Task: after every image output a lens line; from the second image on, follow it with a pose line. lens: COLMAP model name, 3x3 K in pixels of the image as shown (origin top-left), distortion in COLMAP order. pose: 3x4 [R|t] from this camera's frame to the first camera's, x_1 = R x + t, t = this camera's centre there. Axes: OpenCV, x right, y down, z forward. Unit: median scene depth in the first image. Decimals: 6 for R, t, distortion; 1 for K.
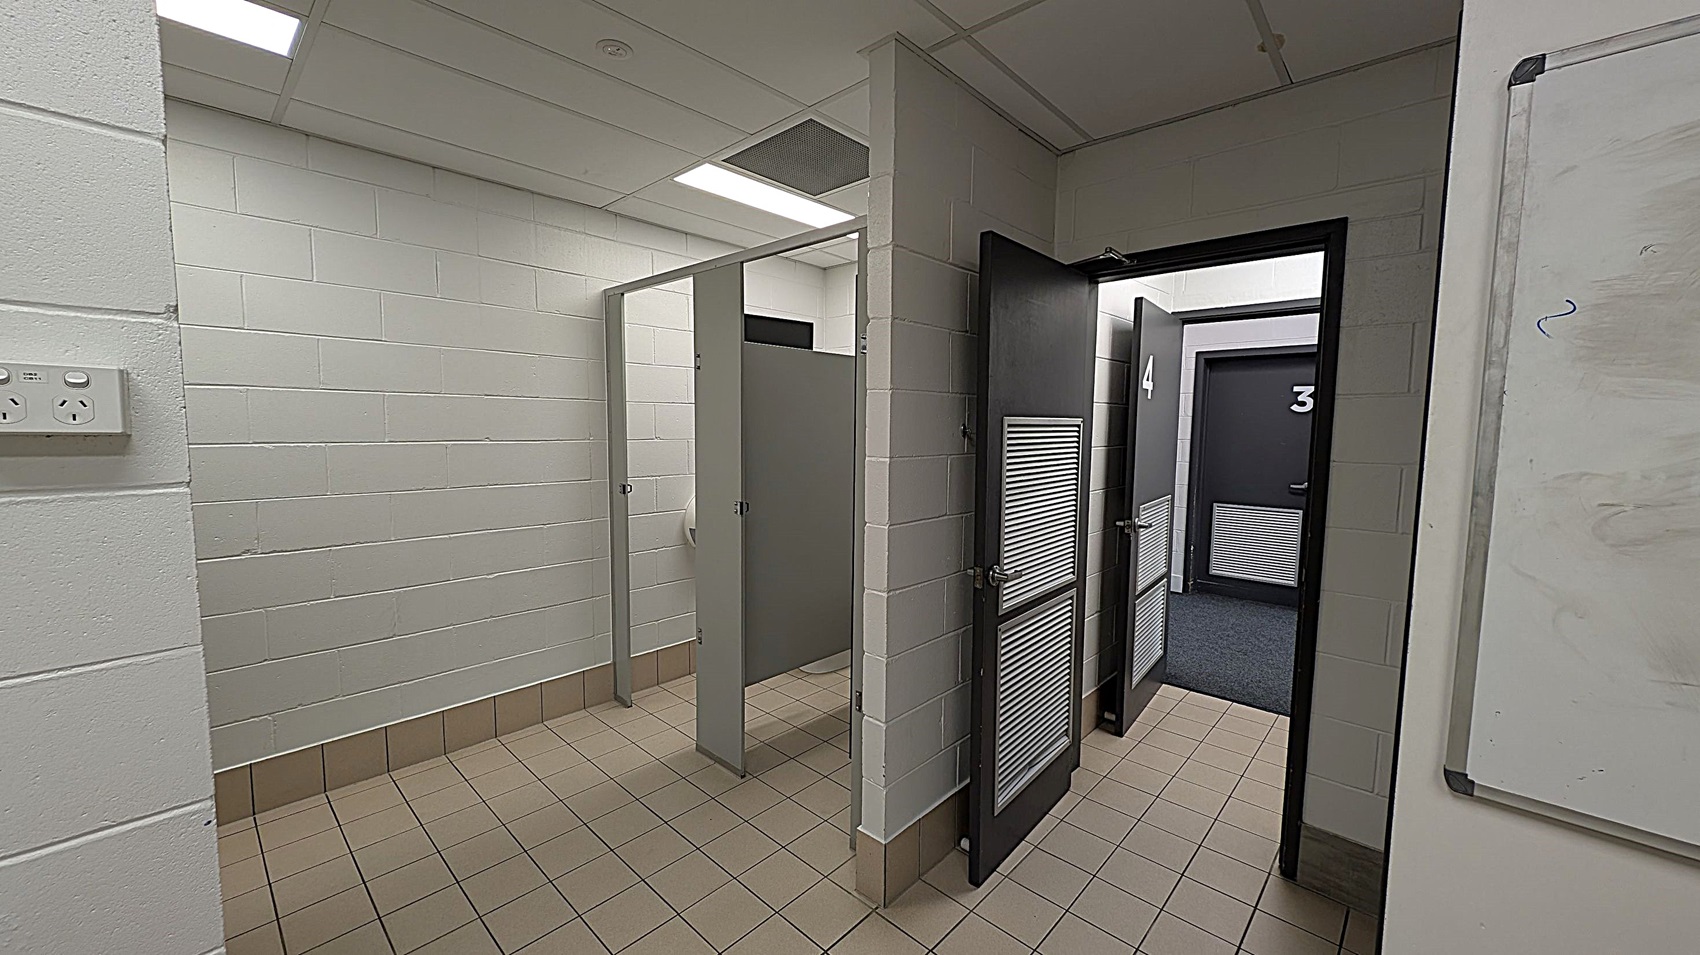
lens RADIAL K [[640.2, 0, 854.6], [0, 640.2, 472.5], [0, 0, 1]] dist [0.002541, -0.001971]
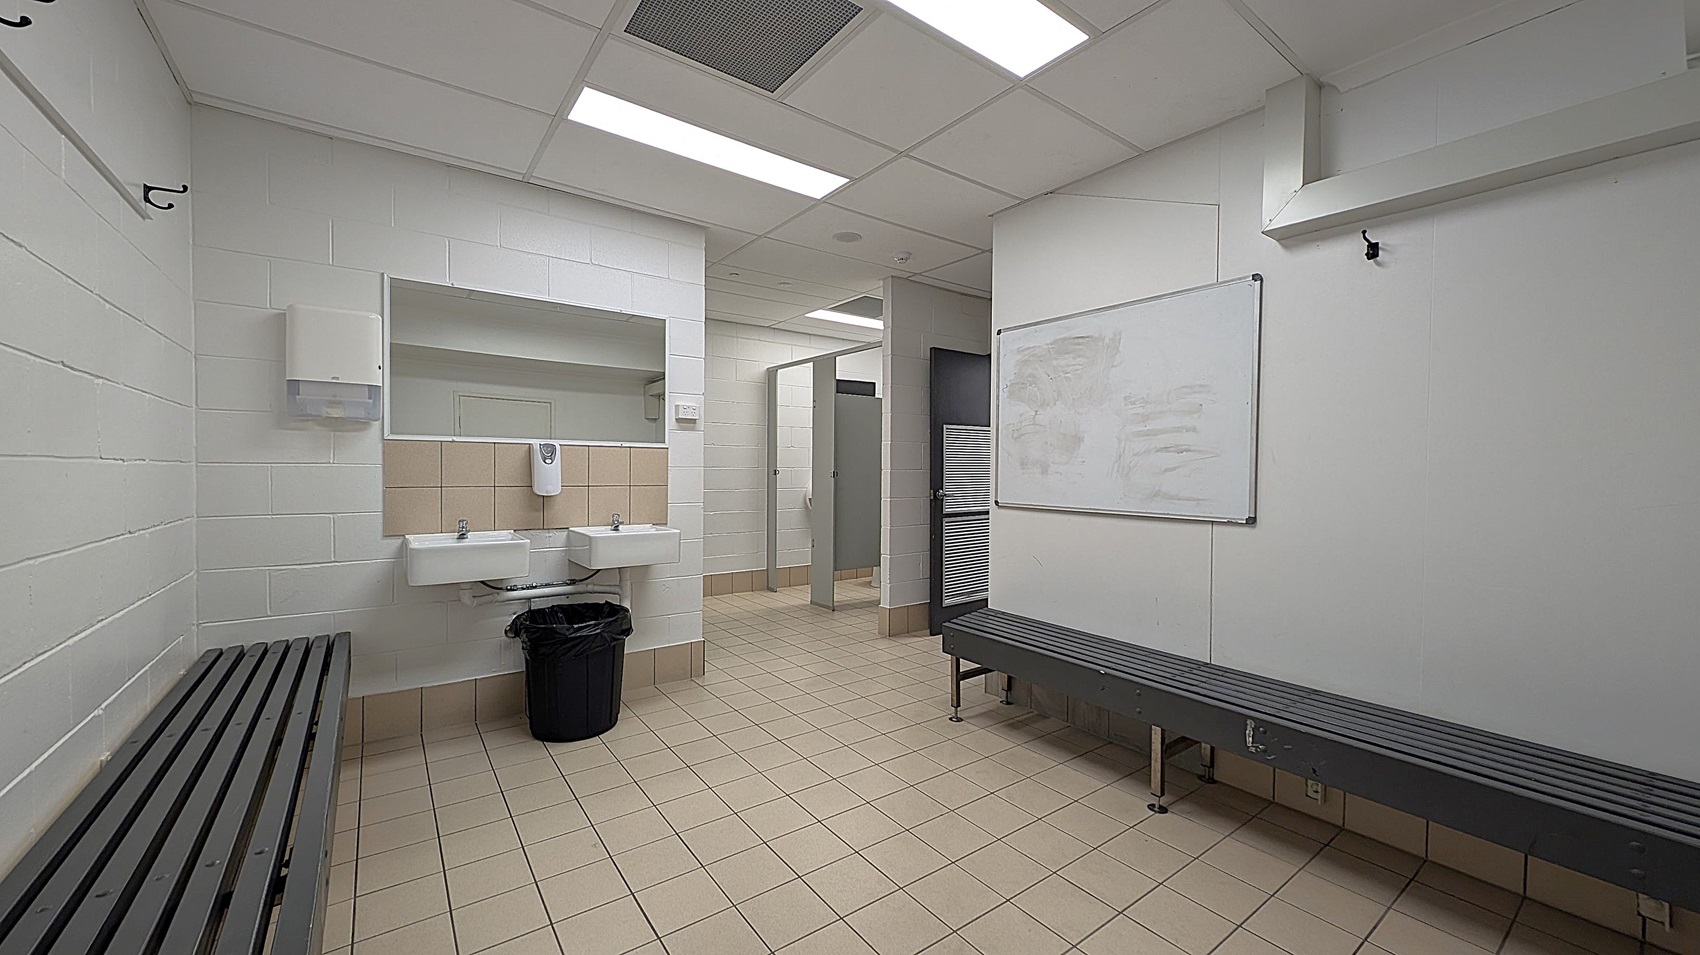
lens RADIAL K [[640.2, 0, 845.3], [0, 640.2, 475.2], [0, 0, 1]] dist [0.002541, -0.001971]
pose [[0.981076, 0.001546, -0.193615, 0.225176], [-0.013677, 0.998024, -0.061333, 0.161458], [0.193138, 0.062821, 0.979158, -0.878779]]
